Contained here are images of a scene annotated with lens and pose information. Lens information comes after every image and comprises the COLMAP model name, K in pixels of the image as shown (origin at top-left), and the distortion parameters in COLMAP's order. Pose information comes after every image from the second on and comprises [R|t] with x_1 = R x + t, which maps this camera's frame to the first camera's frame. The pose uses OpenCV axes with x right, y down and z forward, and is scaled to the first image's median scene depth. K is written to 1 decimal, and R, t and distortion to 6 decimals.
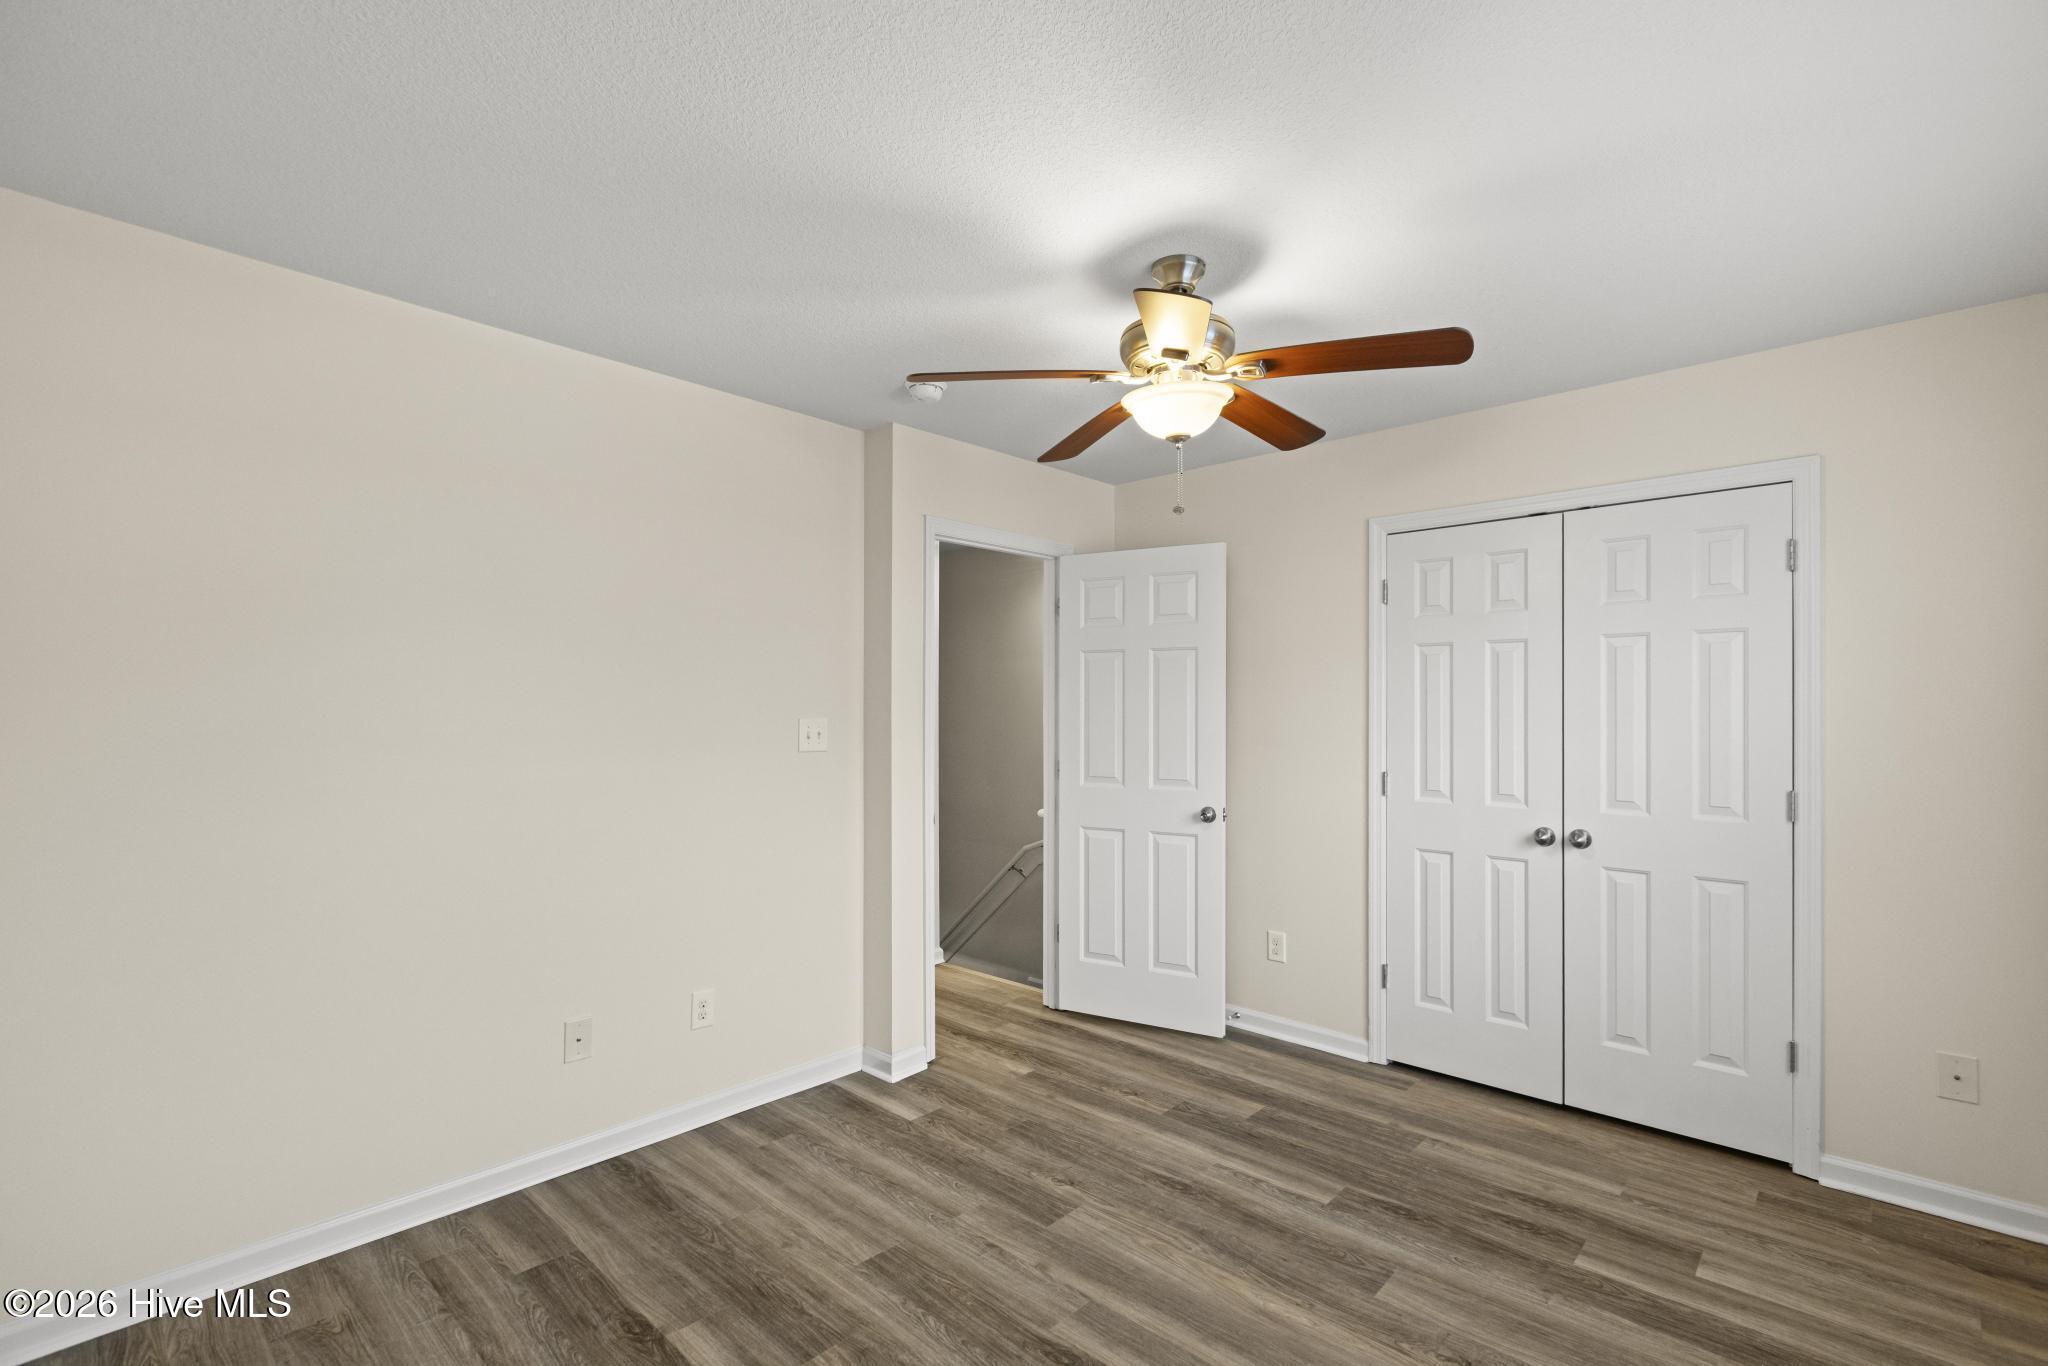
lens RADIAL K [[934.9, 0, 1031.5], [0, 934.9, 696.6], [0, 0, 1]] dist [-0.004512, -0.000789]
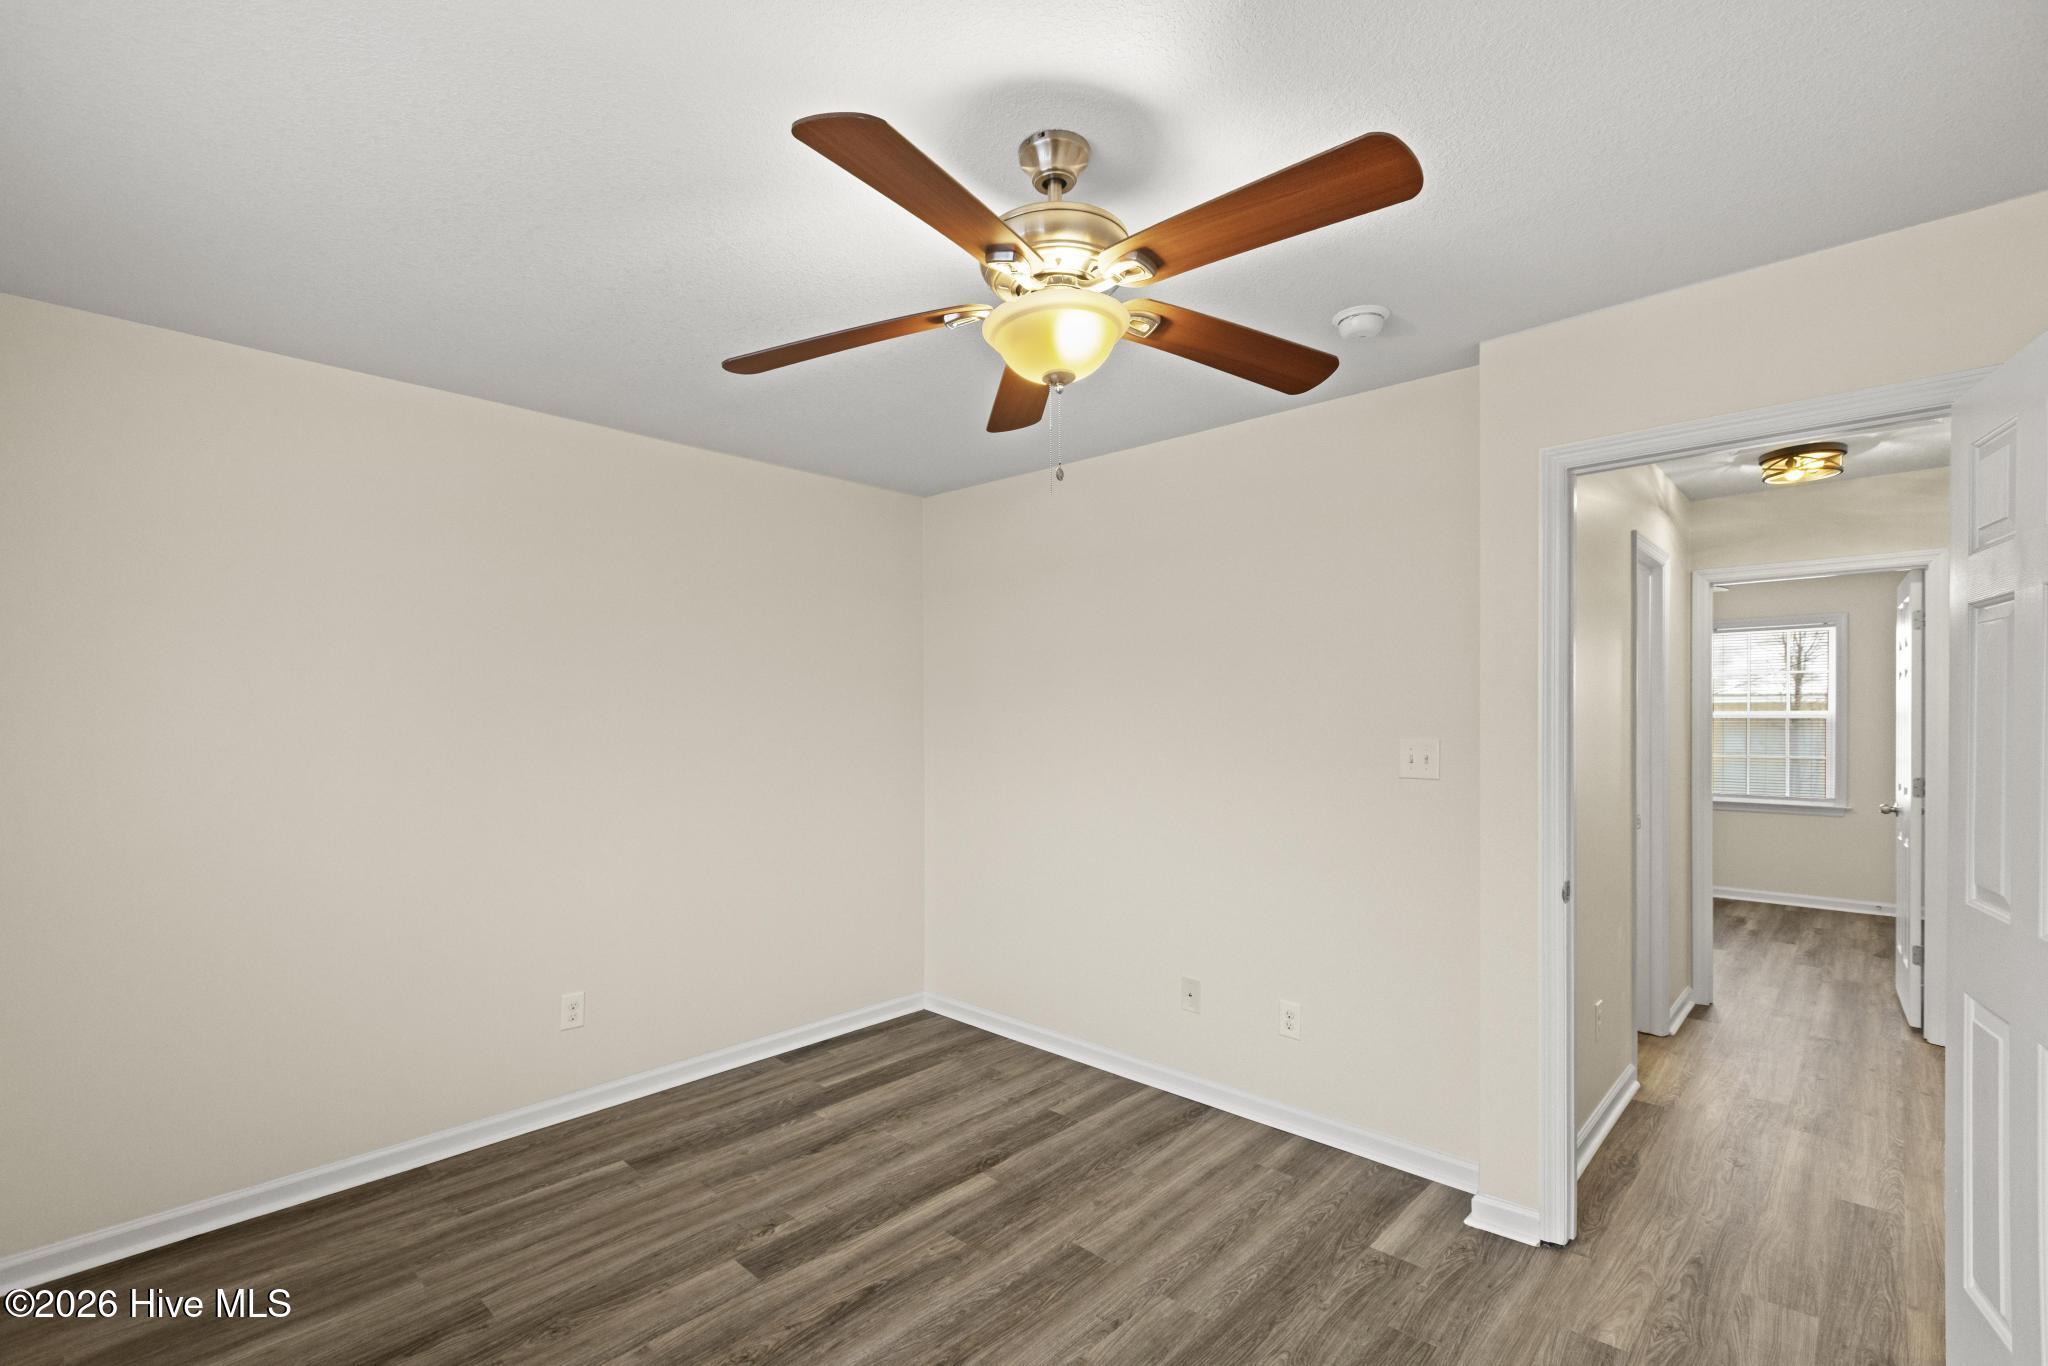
lens RADIAL K [[934.9, 0, 1019.3], [0, 934.9, 698.1], [0, 0, 1]] dist [-0.004512, -0.000789]
pose [[-0.015222, -0.008747, -0.999846, 0.793976], [0.014194, 0.999859, -0.008963, -0.014895], [0.999783, -0.014329, -0.015096, 0.841956]]
